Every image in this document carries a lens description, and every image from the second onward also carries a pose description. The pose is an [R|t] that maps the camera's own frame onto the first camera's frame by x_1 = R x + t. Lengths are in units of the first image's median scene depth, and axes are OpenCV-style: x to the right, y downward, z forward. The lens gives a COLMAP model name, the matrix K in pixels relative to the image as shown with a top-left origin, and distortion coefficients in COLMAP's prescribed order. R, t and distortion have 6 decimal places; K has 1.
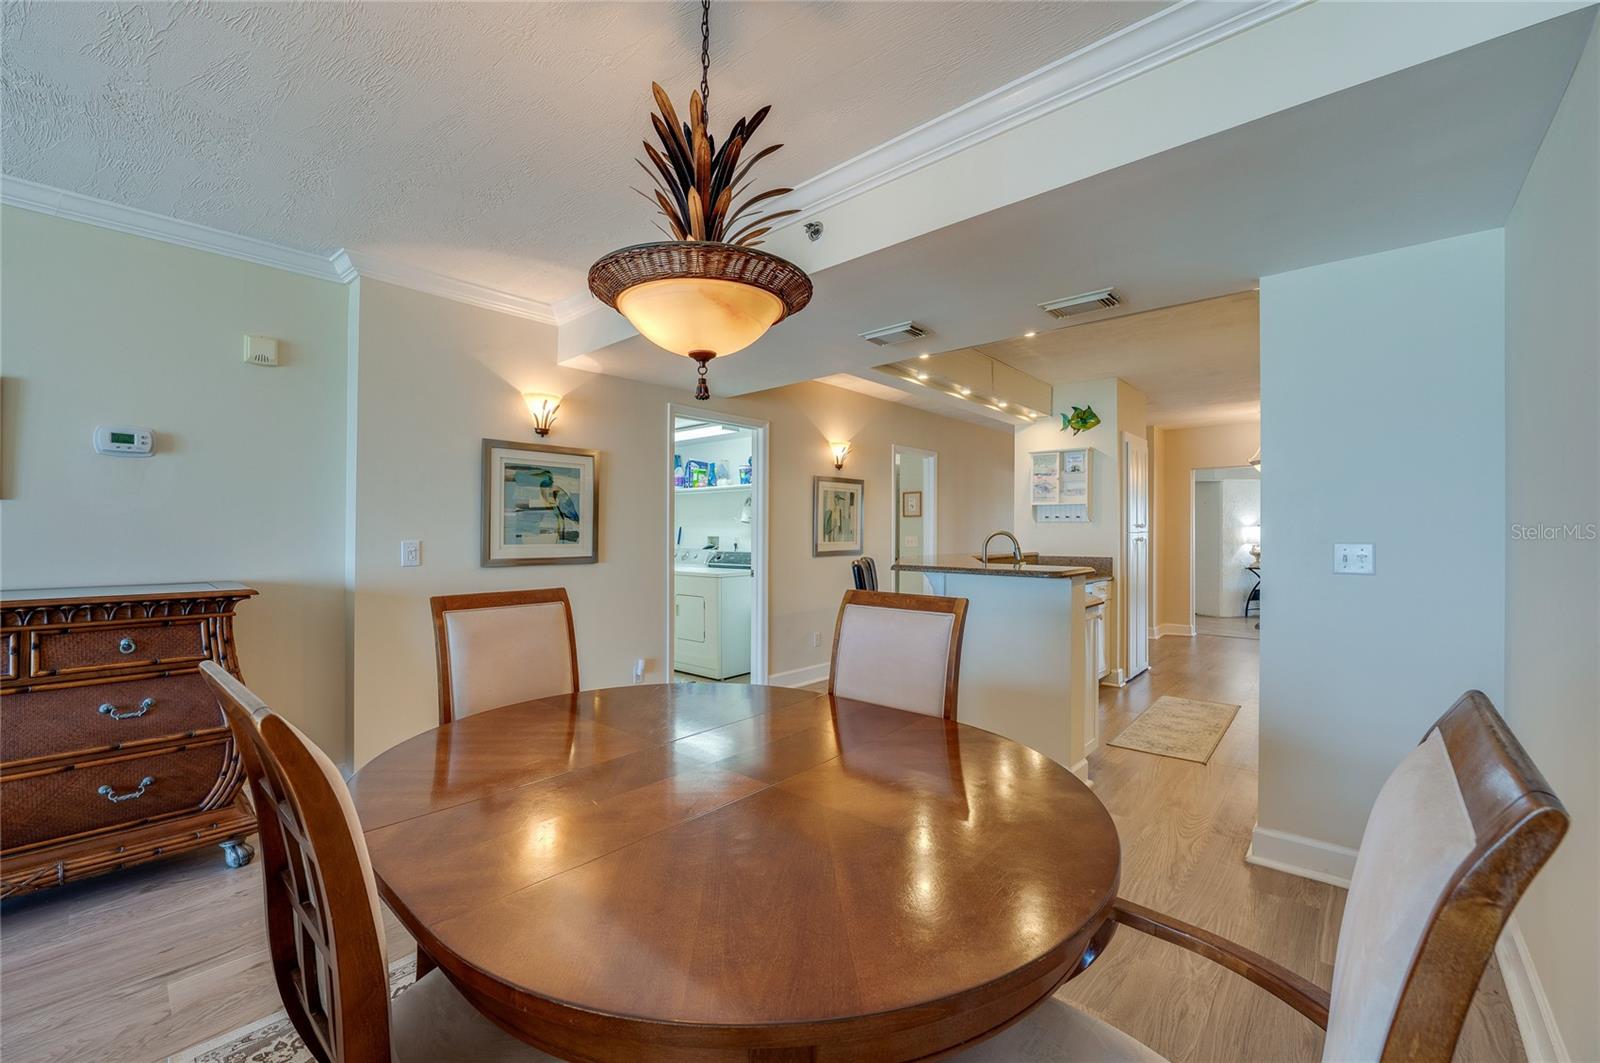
lens RADIAL K [[642.0, 0, 800.3], [0, 642.0, 528.4], [0, 0, 1]] dist [-0.015931, 0.000392]
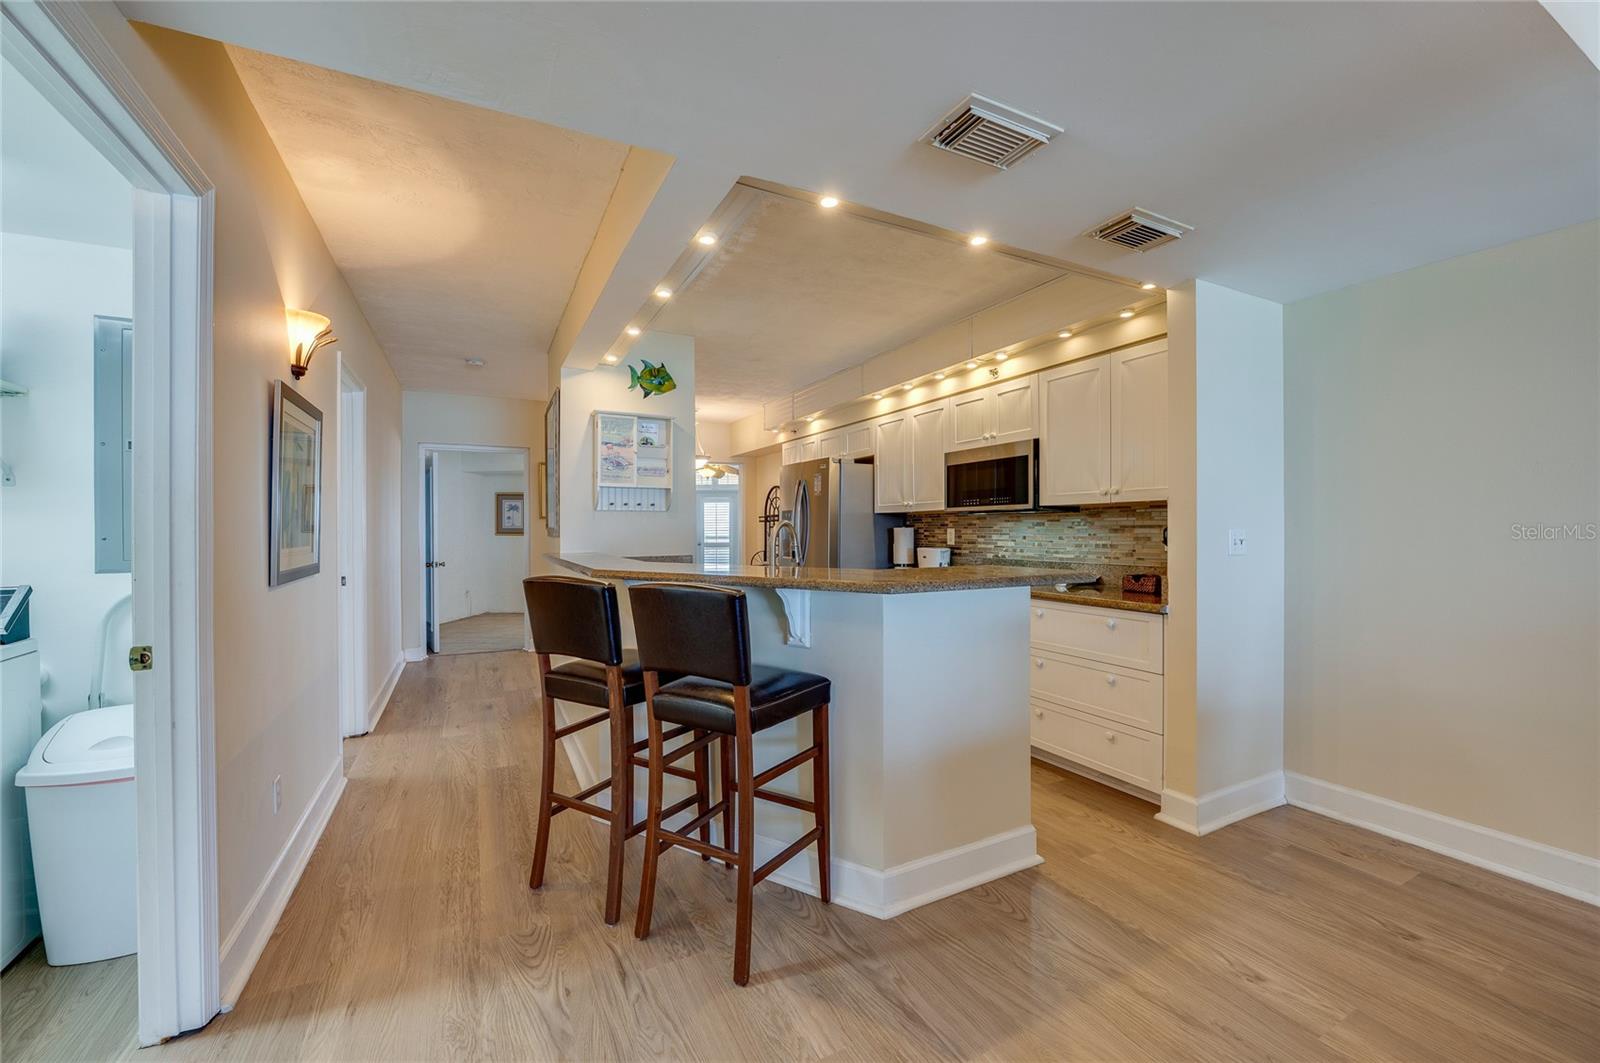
lens RADIAL K [[642.0, 0, 801.1], [0, 642.0, 524.2], [0, 0, 1]] dist [-0.015931, 0.000392]
pose [[0.346023, 0.000745, 0.938226, -0.224734], [0.000578, 0.999999, -0.001007, 0.006563], [-0.938226, 0.000891, 0.346022, 0.553738]]
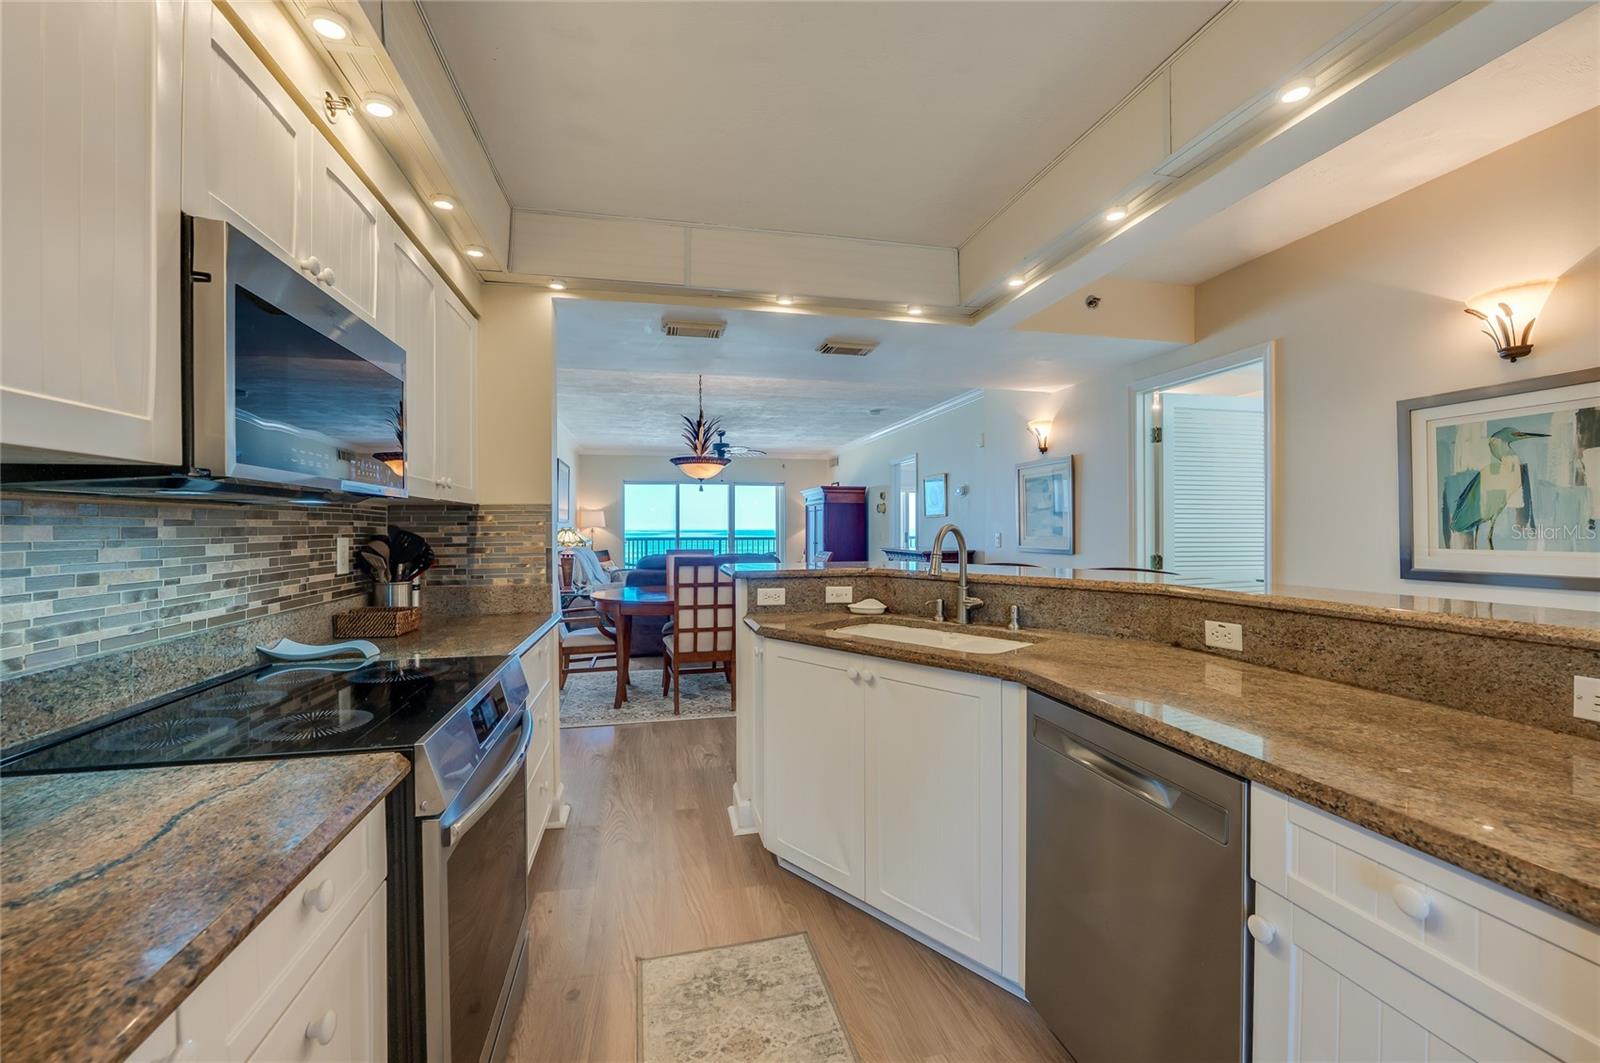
lens RADIAL K [[642.0, 0, 796.3], [0, 642.0, 528.4], [0, 0, 1]] dist [-0.015931, 0.000392]
pose [[-0.580470, -0.000257, -0.814281, 0.625303], [0.006396, 0.999968, -0.004875, 0.007024], [0.814256, -0.008038, -0.580450, 0.893817]]
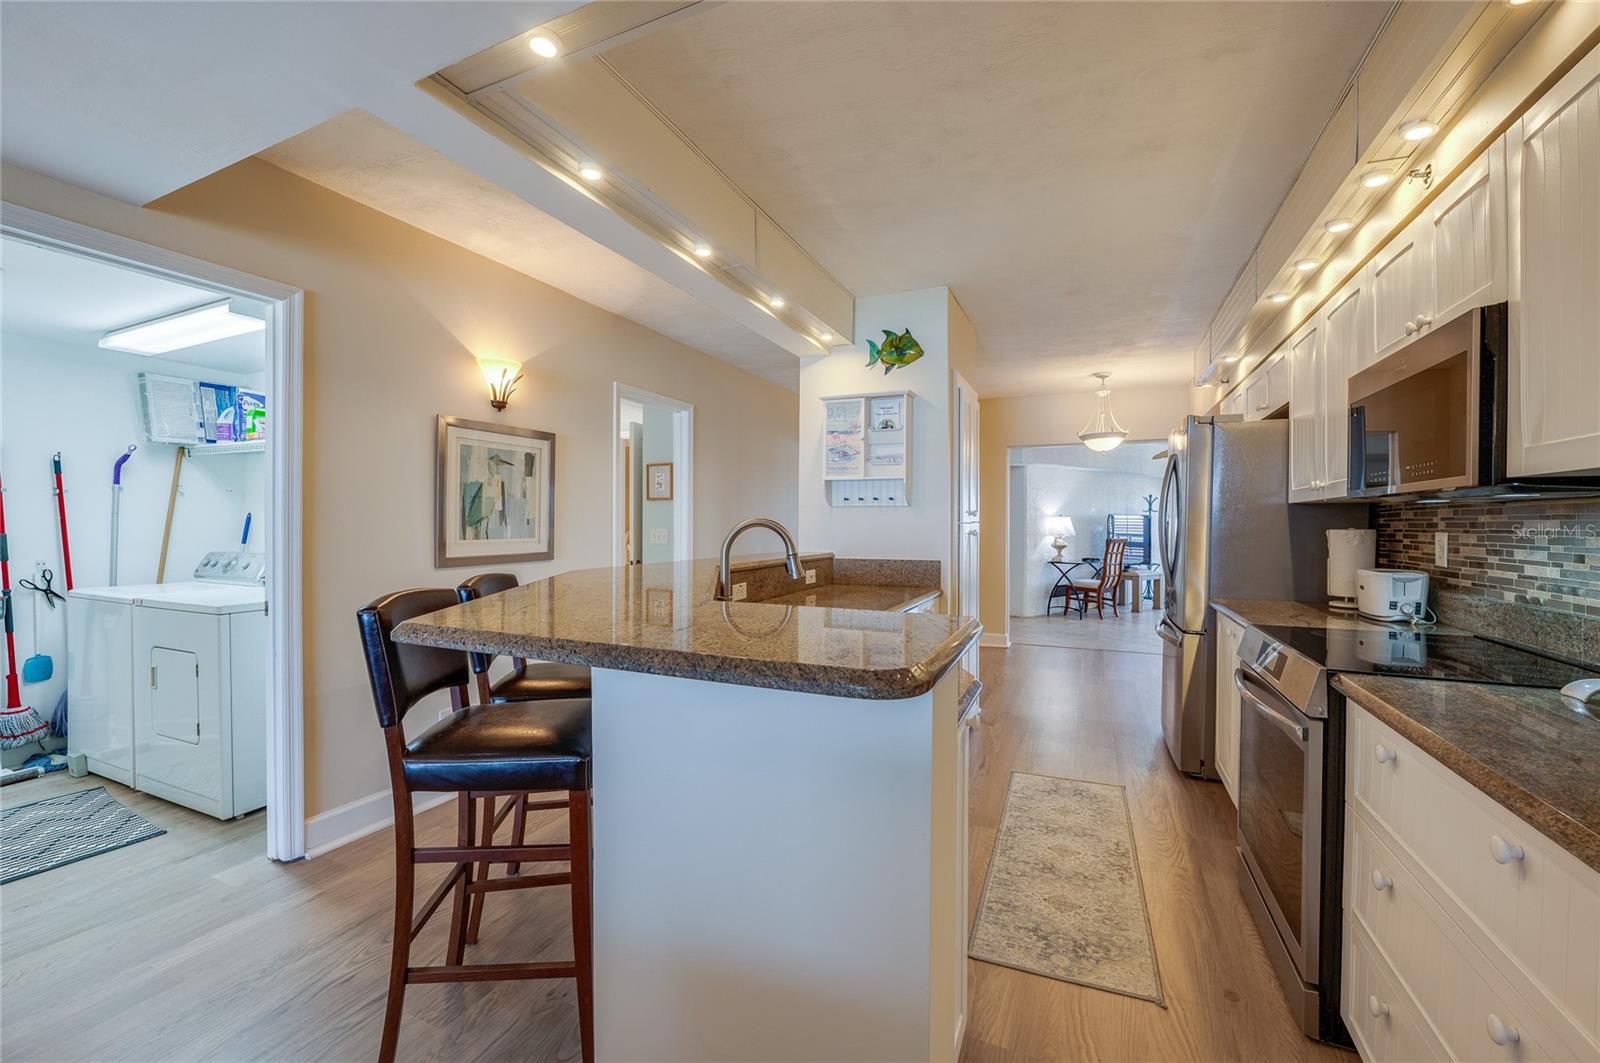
lens RADIAL K [[642.0, 0, 805.2], [0, 642.0, 523.0], [0, 0, 1]] dist [-0.015931, 0.000392]
pose [[0.951849, -0.000381, 0.306567, 0.147272], [-0.001080, 0.999989, 0.004595, 0.003920], [-0.306565, -0.004705, 0.951838, 0.397333]]
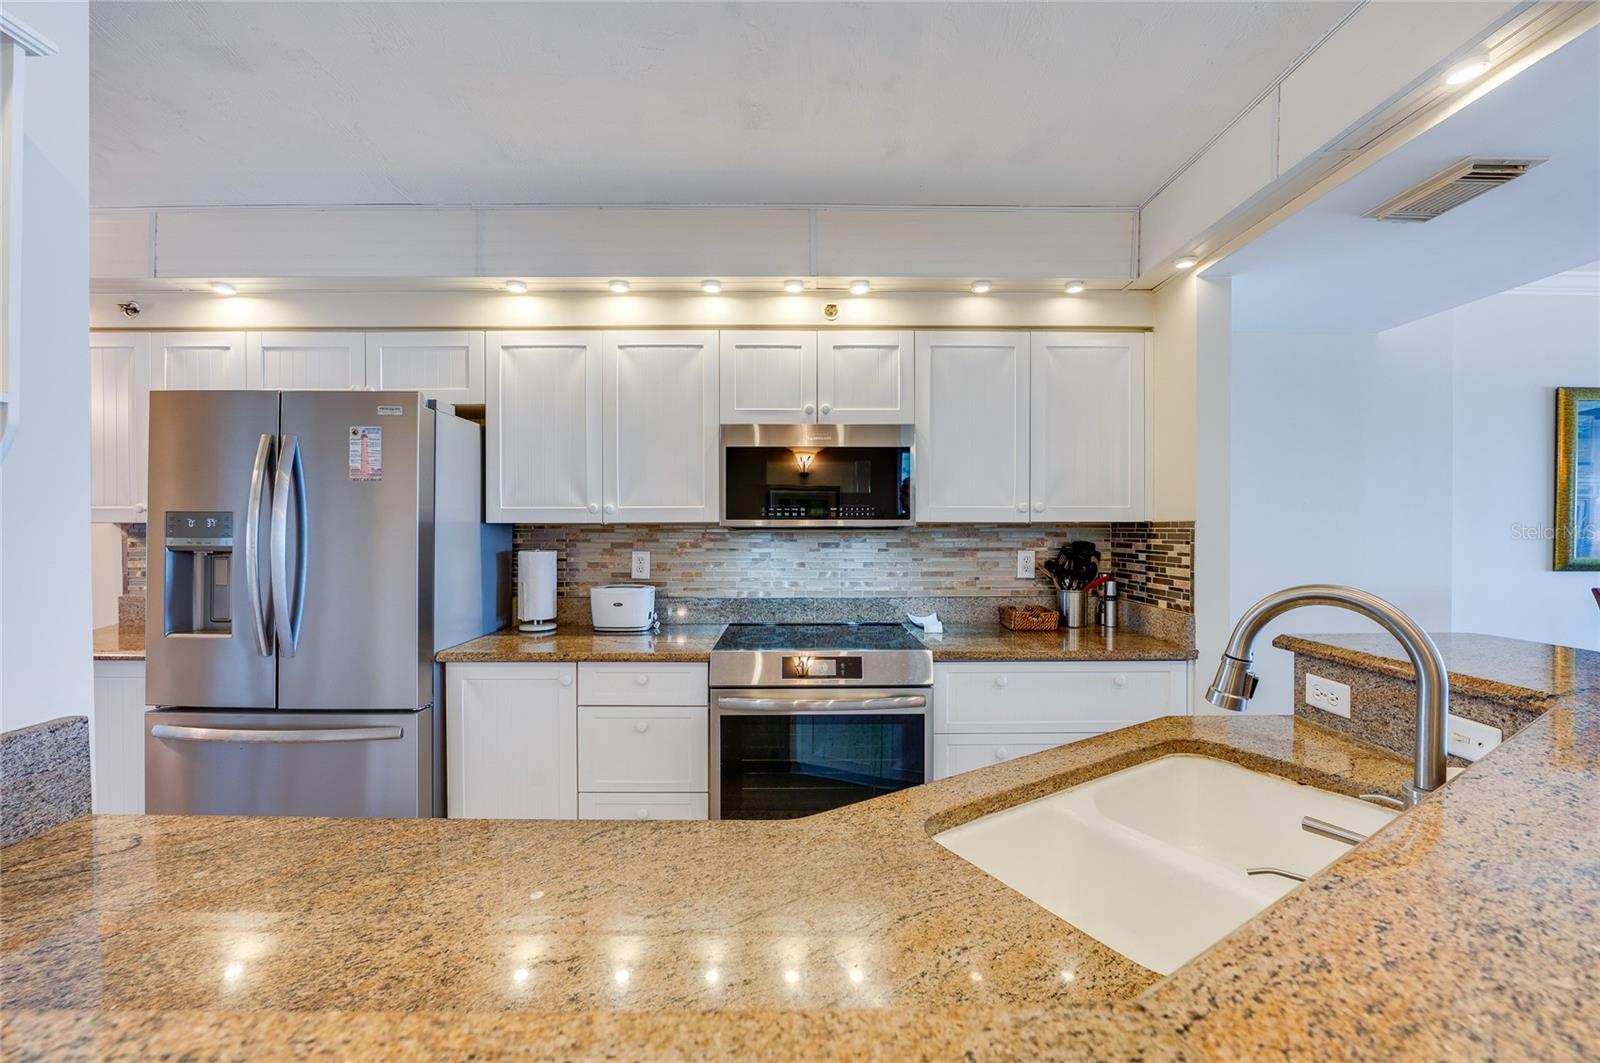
lens RADIAL K [[642.0, 0, 814.1], [0, 642.0, 534.4], [0, 0, 1]] dist [-0.015931, 0.000392]
pose [[-0.682828, -0.016758, 0.730387, 0.196034], [-0.007625, 0.999846, 0.015812, -0.011218], [-0.730539, 0.005228, -0.682851, 0.922651]]
